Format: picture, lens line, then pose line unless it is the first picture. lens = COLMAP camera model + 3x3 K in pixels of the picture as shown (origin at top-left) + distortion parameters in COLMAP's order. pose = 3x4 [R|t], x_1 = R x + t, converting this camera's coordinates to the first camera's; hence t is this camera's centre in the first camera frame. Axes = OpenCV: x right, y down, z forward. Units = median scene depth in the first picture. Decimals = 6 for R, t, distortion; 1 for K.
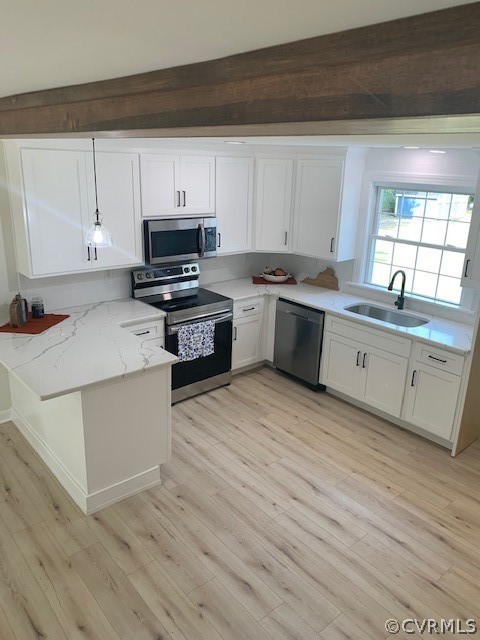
lens RADIAL K [[488.1, 0, 241.4], [0, 488.1, 316.9], [0, 0, 1]] dist [0.039804, -0.056491]
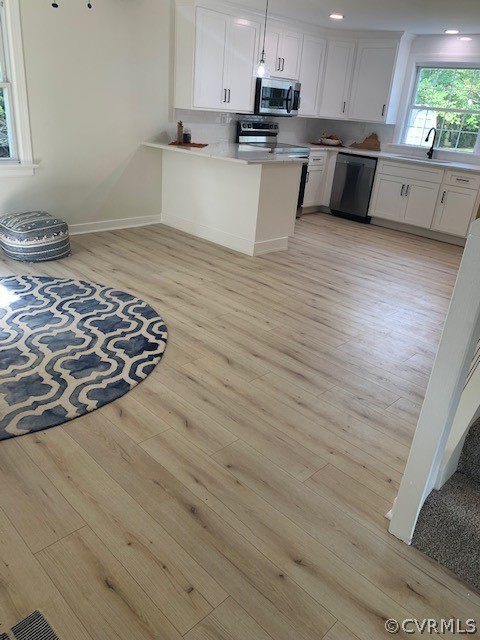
lens RADIAL K [[488.1, 0, 243.0], [0, 488.1, 318.8], [0, 0, 1]] dist [0.039804, -0.056491]
pose [[0.995235, 0.010035, 0.096992, -0.339273], [-0.020945, 0.993472, 0.112134, 0.293377], [-0.095234, -0.113632, 0.988948, -0.388347]]
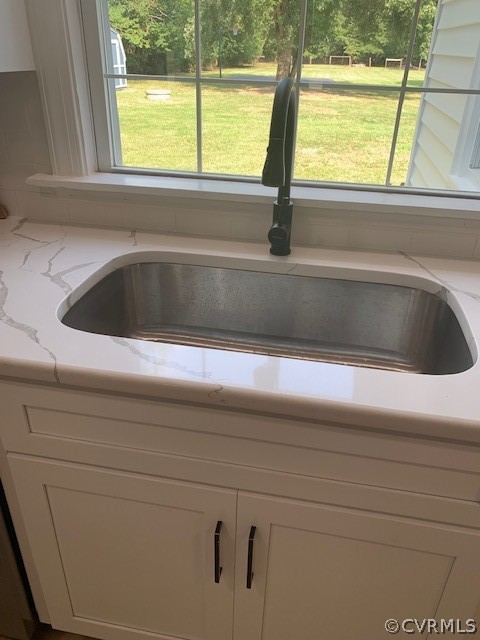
lens RADIAL K [[488.1, 0, 240.0], [0, 488.1, 317.2], [0, 0, 1]] dist [0.039804, -0.056491]
pose [[0.792349, -0.302820, 0.529606, 0.163707], [0.183603, 0.946229, 0.266348, -0.056363], [-0.581784, -0.113803, 0.805343, 0.807393]]
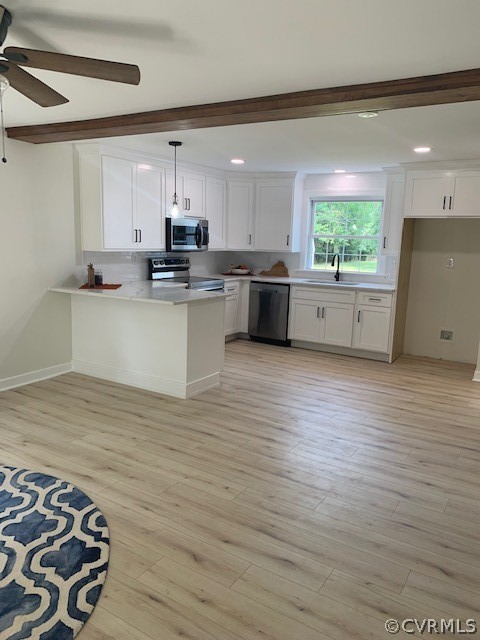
lens RADIAL K [[488.1, 0, 240.7], [0, 488.1, 319.1], [0, 0, 1]] dist [0.039804, -0.056491]
pose [[0.954605, -0.053437, 0.293042, -0.385773], [0.091303, 0.988915, -0.117095, 0.241887], [-0.283536, 0.138535, 0.948902, -0.286294]]
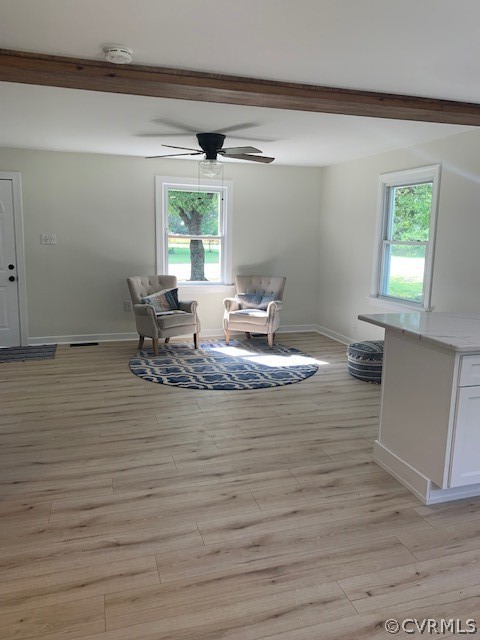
lens RADIAL K [[488.1, 0, 246.7], [0, 488.1, 323.4], [0, 0, 1]] dist [0.039804, -0.056491]
pose [[-0.395194, 0.130401, -0.909295, 0.463999], [-0.308682, 0.913459, 0.265157, -0.029598], [0.865180, 0.385471, -0.320741, 0.677940]]
